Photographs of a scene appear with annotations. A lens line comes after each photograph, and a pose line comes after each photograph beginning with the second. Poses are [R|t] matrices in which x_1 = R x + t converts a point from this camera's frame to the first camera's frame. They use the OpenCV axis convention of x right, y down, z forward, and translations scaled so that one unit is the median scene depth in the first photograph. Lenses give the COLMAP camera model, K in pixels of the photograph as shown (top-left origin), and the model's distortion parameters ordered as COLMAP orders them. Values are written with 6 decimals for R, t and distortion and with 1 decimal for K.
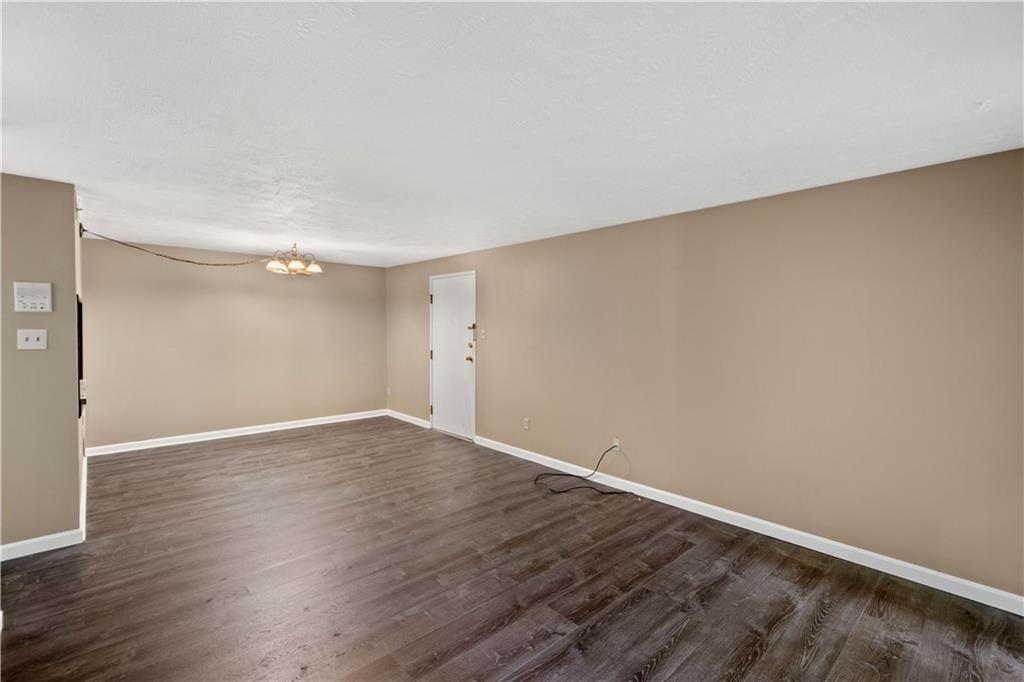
lens RADIAL K [[451.2, 0, 512.8], [0, 451.2, 345.4], [0, 0, 1]] dist [0.015213, -0.002144]
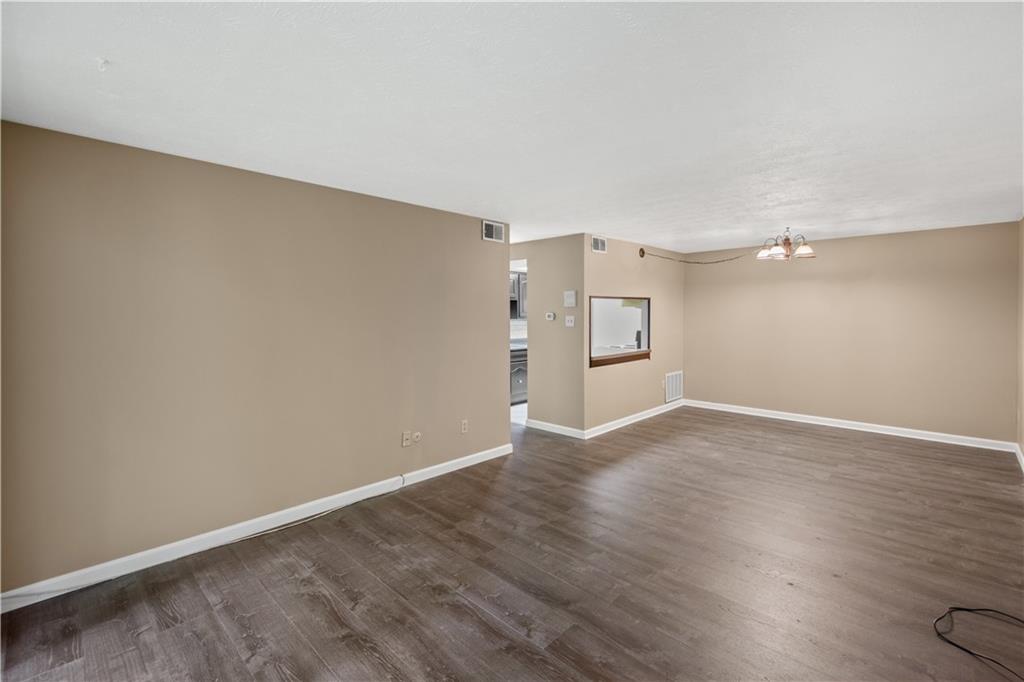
lens RADIAL K [[451.2, 0, 528.3], [0, 451.2, 315.6], [0, 0, 1]] dist [0.015213, -0.002144]
pose [[0.082047, -0.003034, -0.996624, 0.573059], [-0.039418, 0.999203, -0.006287, -0.012584], [0.995849, 0.039800, 0.081862, 0.487006]]
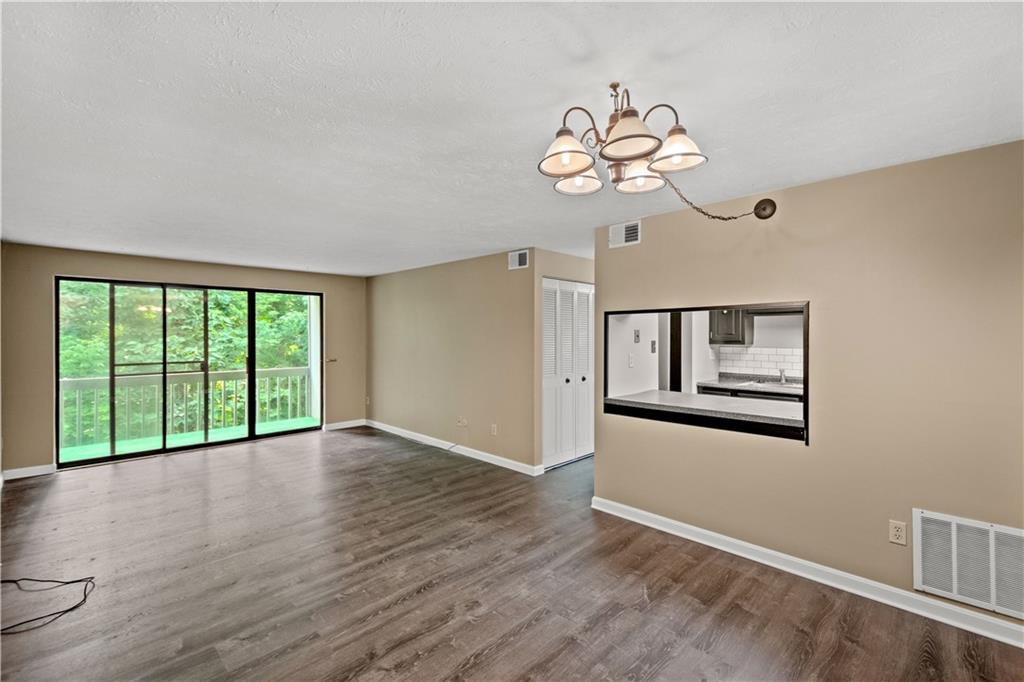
lens RADIAL K [[451.2, 0, 519.4], [0, 451.2, 324.5], [0, 0, 1]] dist [0.015213, -0.002144]
pose [[-0.998031, -0.009838, -0.061939, -0.510130], [-0.011255, 0.999682, 0.022576, -0.079559], [0.061698, 0.023229, -0.997825, 1.728518]]
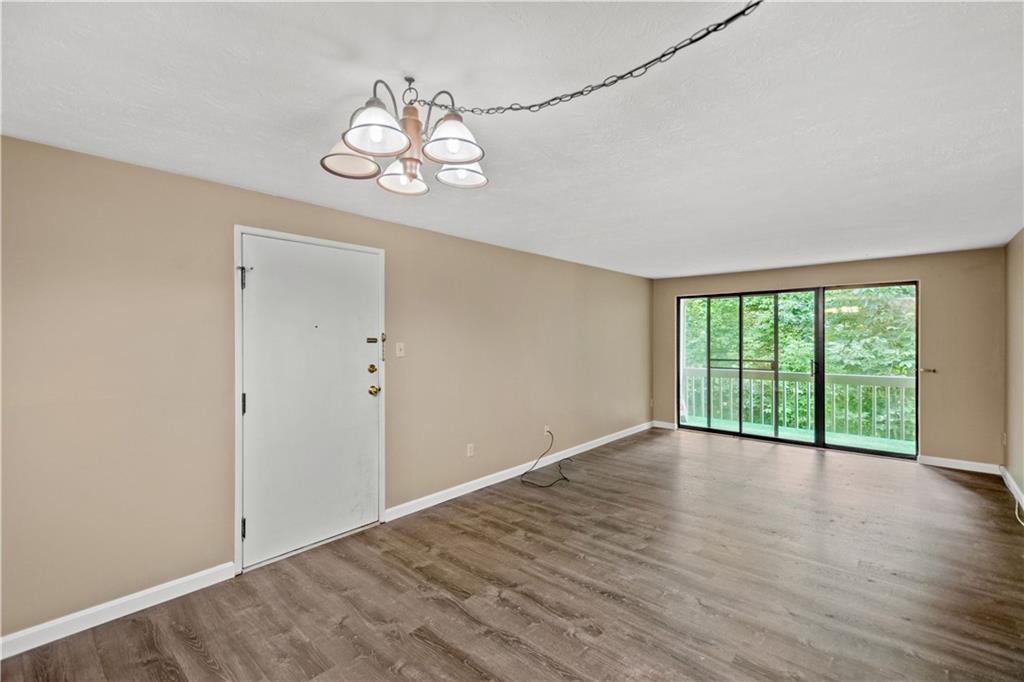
lens RADIAL K [[451.2, 0, 517.0], [0, 451.2, 338.1], [0, 0, 1]] dist [0.015213, -0.002144]
pose [[-0.106136, -0.008808, 0.994313, -1.045475], [0.046971, 0.998800, 0.013862, -0.059016], [-0.993242, 0.048175, -0.105595, 1.247695]]
